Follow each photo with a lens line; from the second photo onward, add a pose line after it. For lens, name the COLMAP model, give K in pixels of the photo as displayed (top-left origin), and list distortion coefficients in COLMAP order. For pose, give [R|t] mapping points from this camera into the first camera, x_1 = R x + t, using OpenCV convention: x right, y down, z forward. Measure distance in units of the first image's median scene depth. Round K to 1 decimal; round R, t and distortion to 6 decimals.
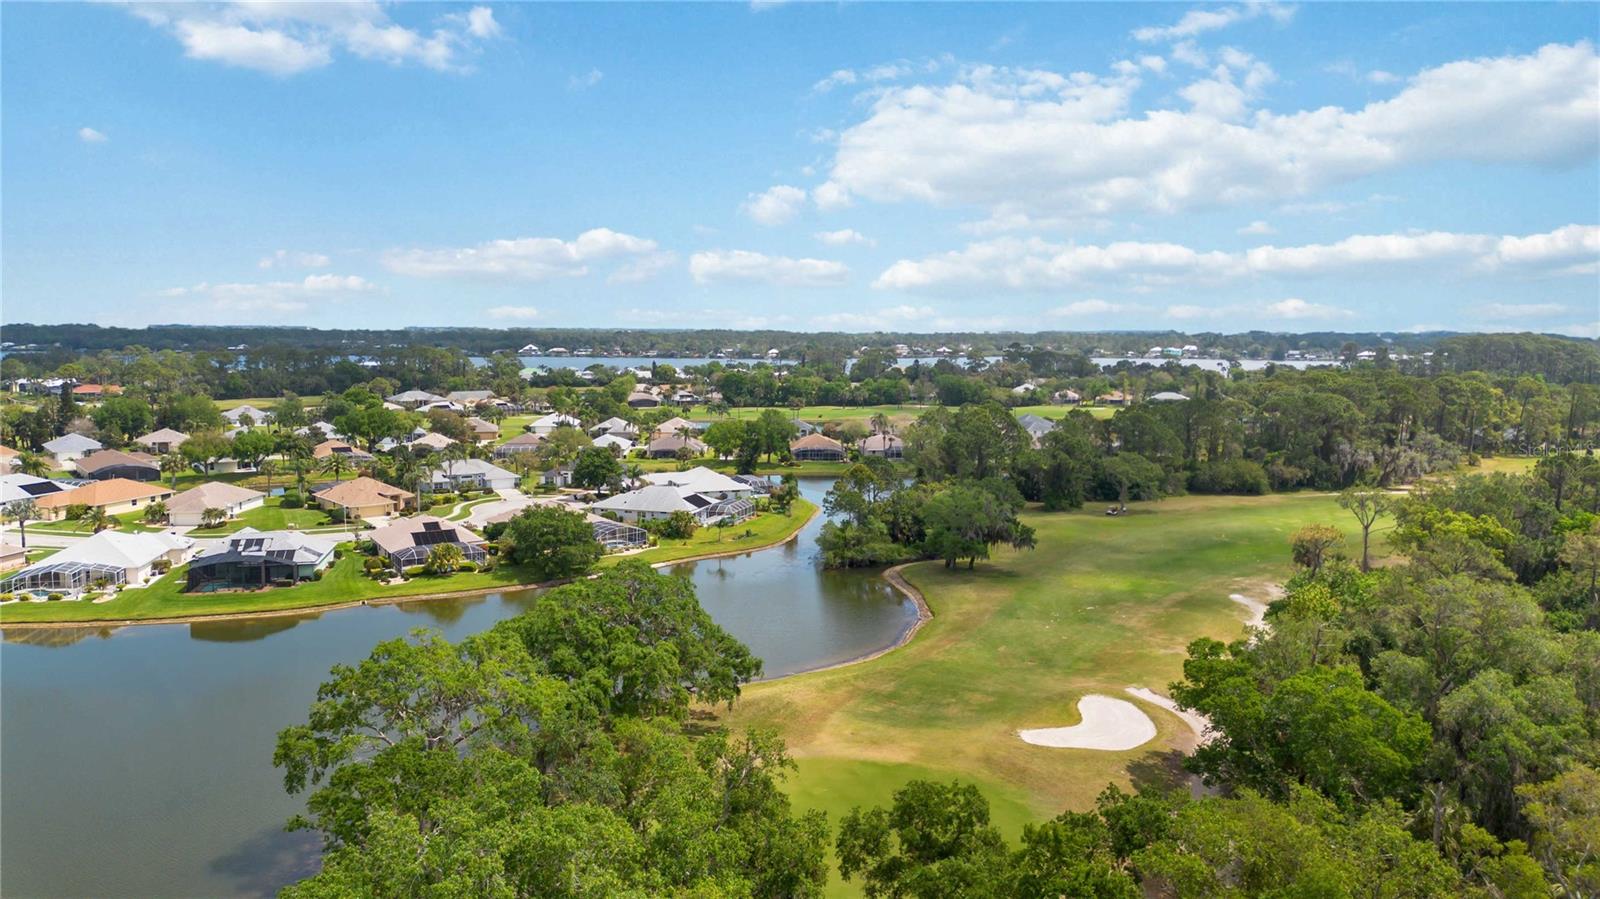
lens RADIAL K [[1137.1, 0, 800.9], [0, 1137.1, 447.3], [0, 0, 1]] dist [0.045589, -0.037820]
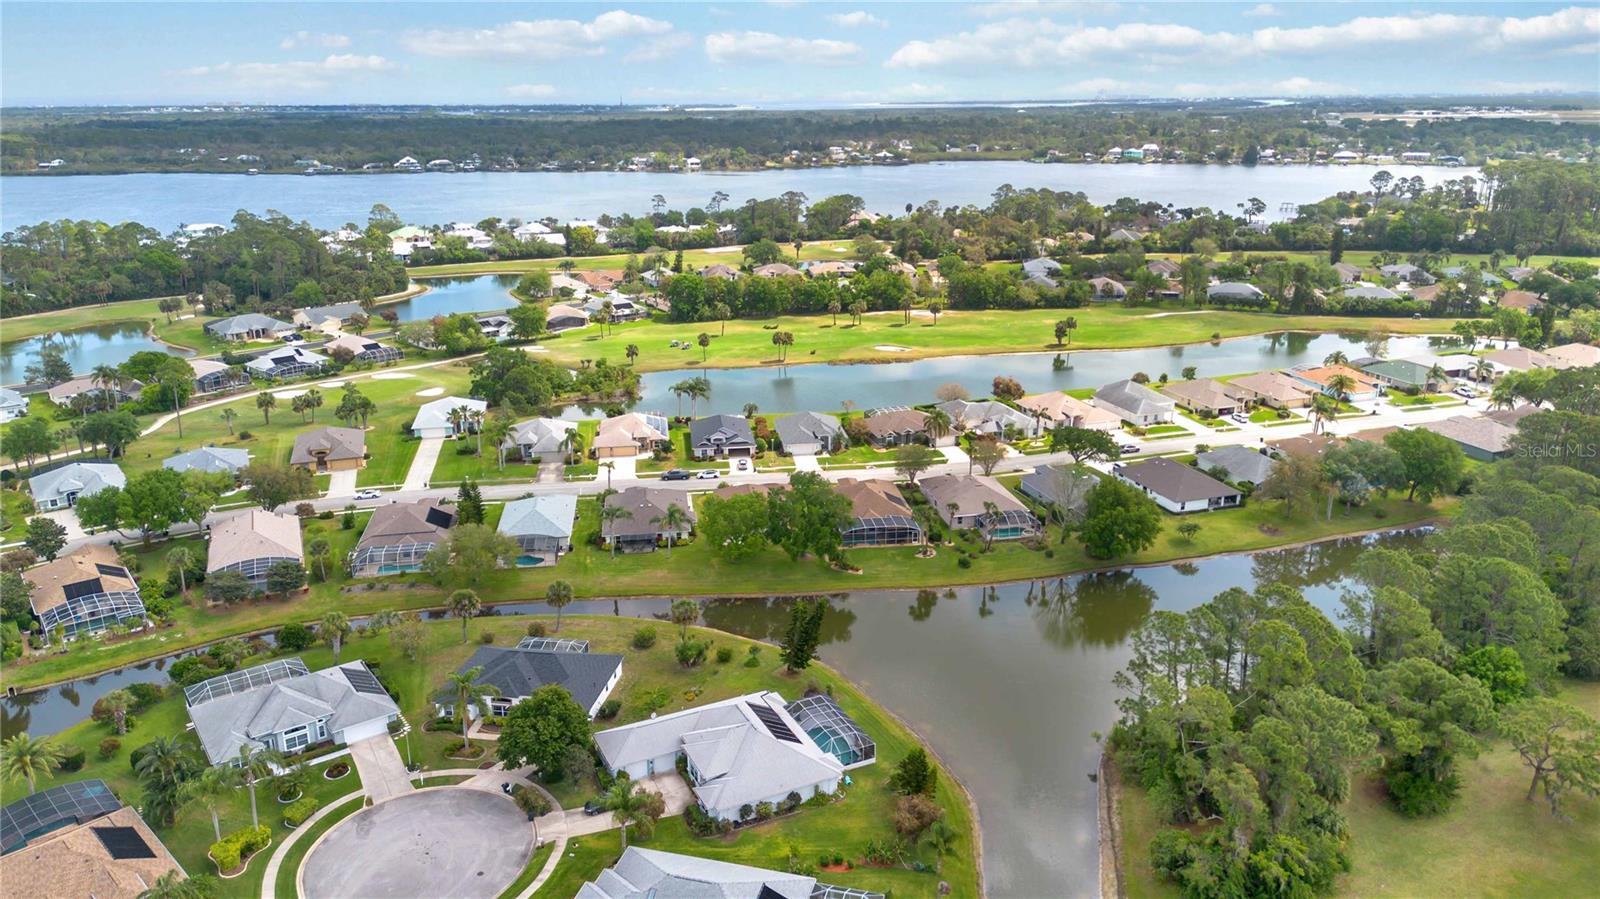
lens RADIAL K [[1137.1, 0, 799.1], [0, 1137.1, 453.3], [0, 0, 1]] dist [0.045589, -0.037820]
pose [[0.996476, -0.034742, 0.076345, -0.060029], [0.018835, 0.979624, 0.199954, -0.130888], [-0.081736, -0.197811, 0.976826, 0.309352]]
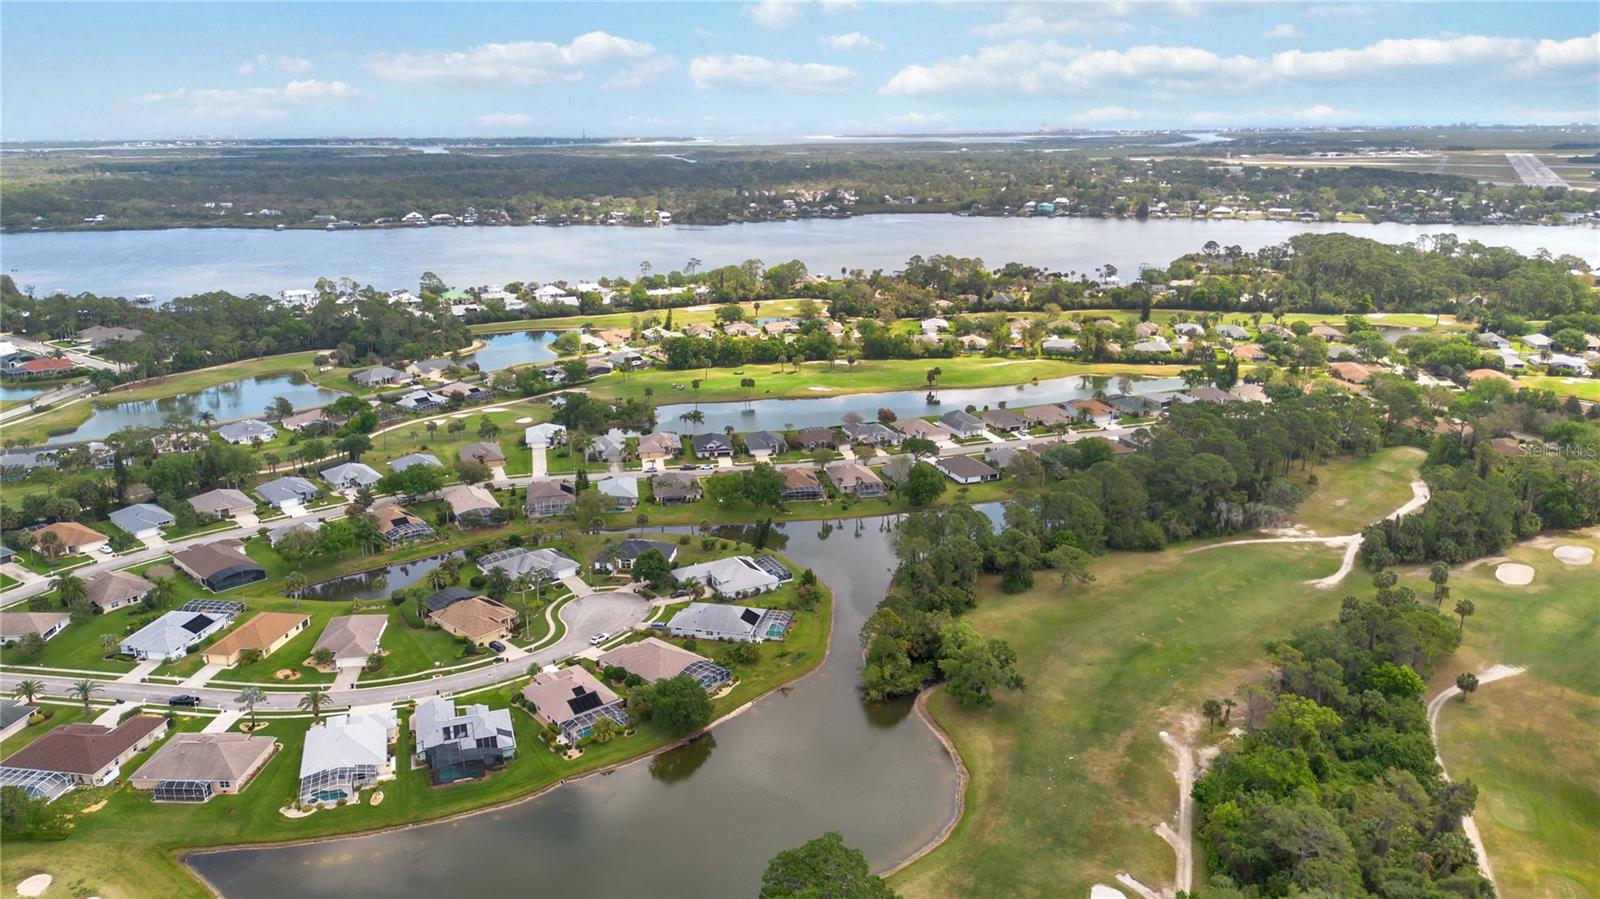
lens RADIAL K [[1137.1, 0, 802.9], [0, 1137.1, 450.2], [0, 0, 1]] dist [0.045589, -0.037820]
pose [[0.992399, -0.041411, 0.115883, -0.094858], [0.020036, 0.983487, 0.179865, -0.201724], [-0.121418, -0.176176, 0.976842, -0.128768]]
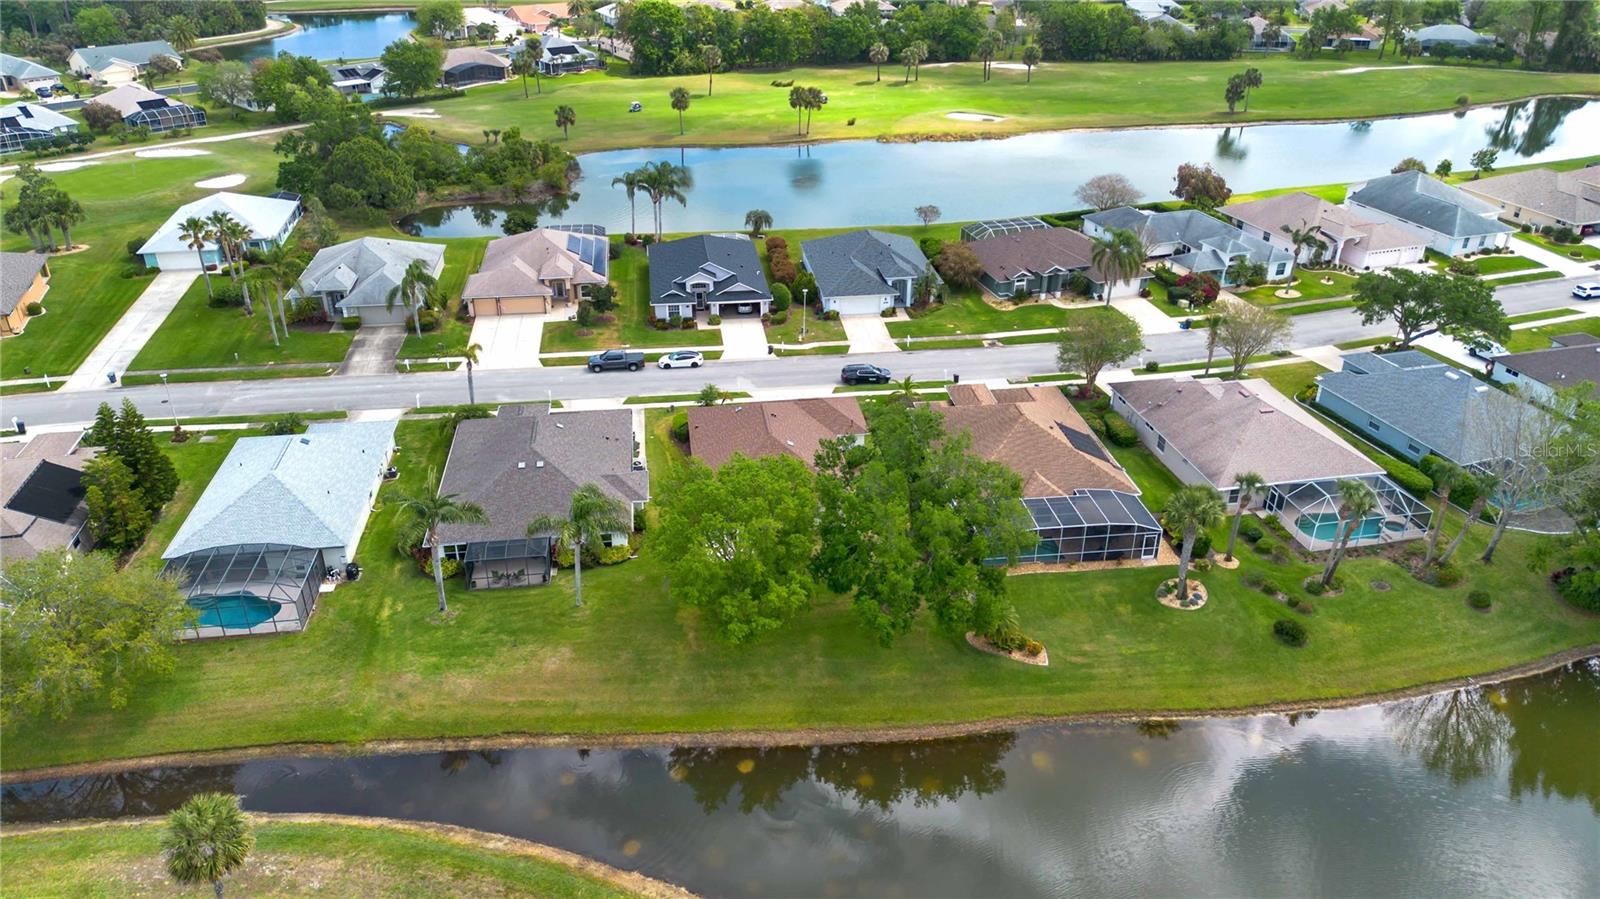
lens RADIAL K [[1137.1, 0, 797.6], [0, 1137.1, 456.3], [0, 0, 1]] dist [0.045589, -0.037820]
pose [[0.996409, -0.040694, 0.074249, -0.054714], [0.009589, 0.925521, 0.378575, -0.092968], [-0.084125, -0.376503, 0.922588, 0.598954]]
